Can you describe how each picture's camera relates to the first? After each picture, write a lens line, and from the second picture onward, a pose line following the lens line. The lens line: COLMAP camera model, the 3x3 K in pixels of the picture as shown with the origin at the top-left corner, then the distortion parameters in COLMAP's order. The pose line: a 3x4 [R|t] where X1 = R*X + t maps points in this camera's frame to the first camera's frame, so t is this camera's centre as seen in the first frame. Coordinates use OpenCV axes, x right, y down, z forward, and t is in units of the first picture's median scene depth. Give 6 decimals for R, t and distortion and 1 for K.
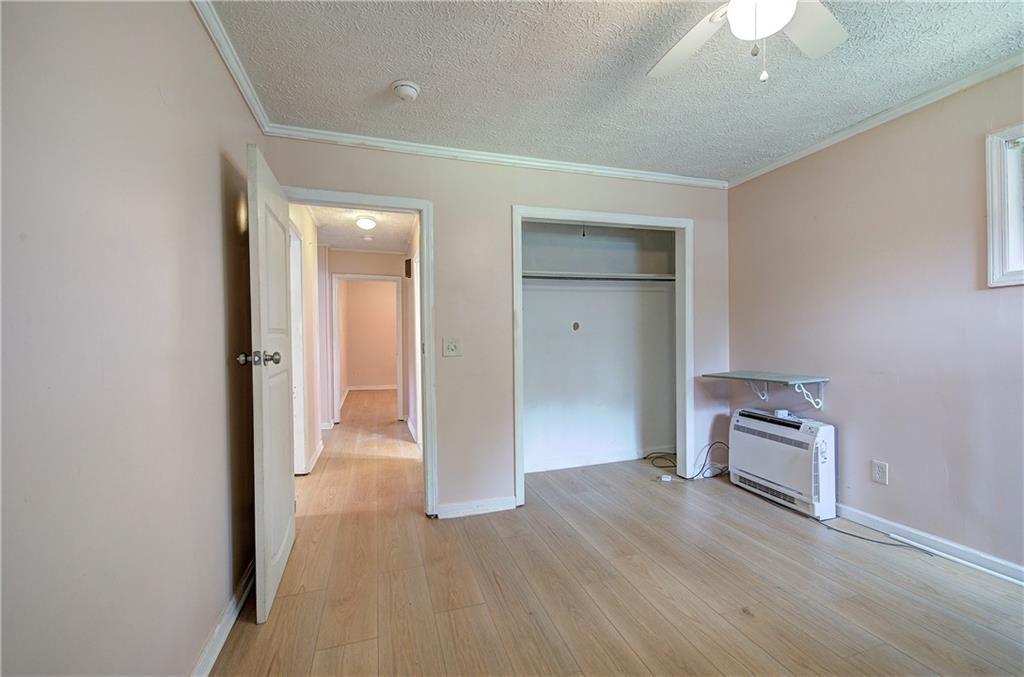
lens RADIAL K [[431.6, 0, 513.1], [0, 431.6, 336.0], [0, 0, 1]] dist [-0.005745, 0.001805]
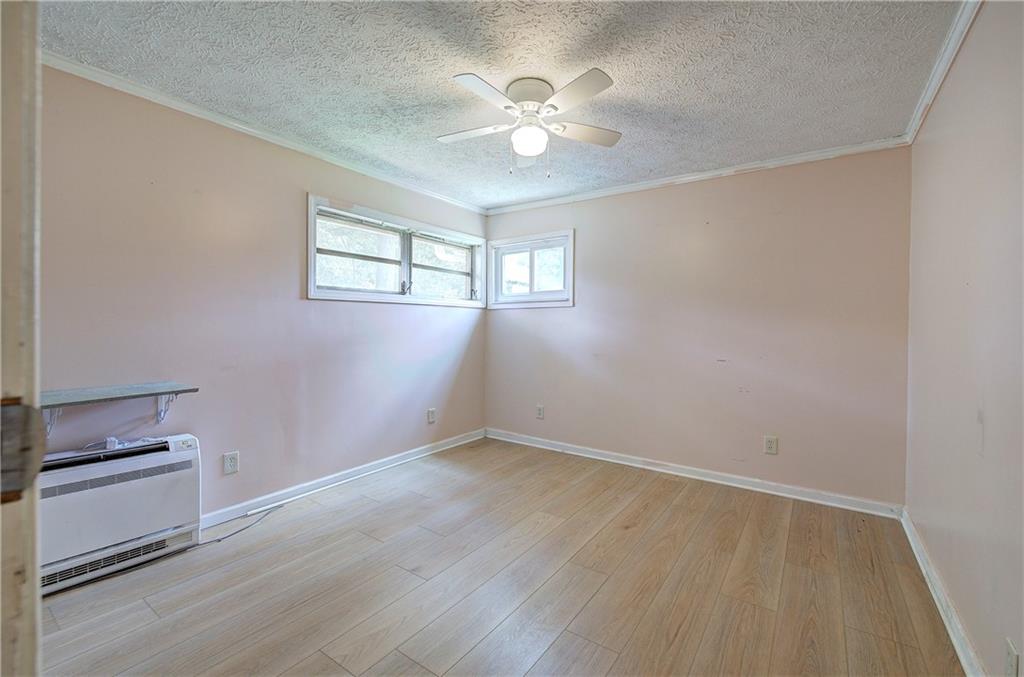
lens RADIAL K [[431.6, 0, 517.9], [0, 431.6, 337.1], [0, 0, 1]] dist [-0.005745, 0.001805]
pose [[-0.608601, -0.007800, 0.793438, -0.390268], [0.002000, 0.999933, 0.011363, 0.000948], [-0.793474, 0.008502, -0.608545, 1.066827]]
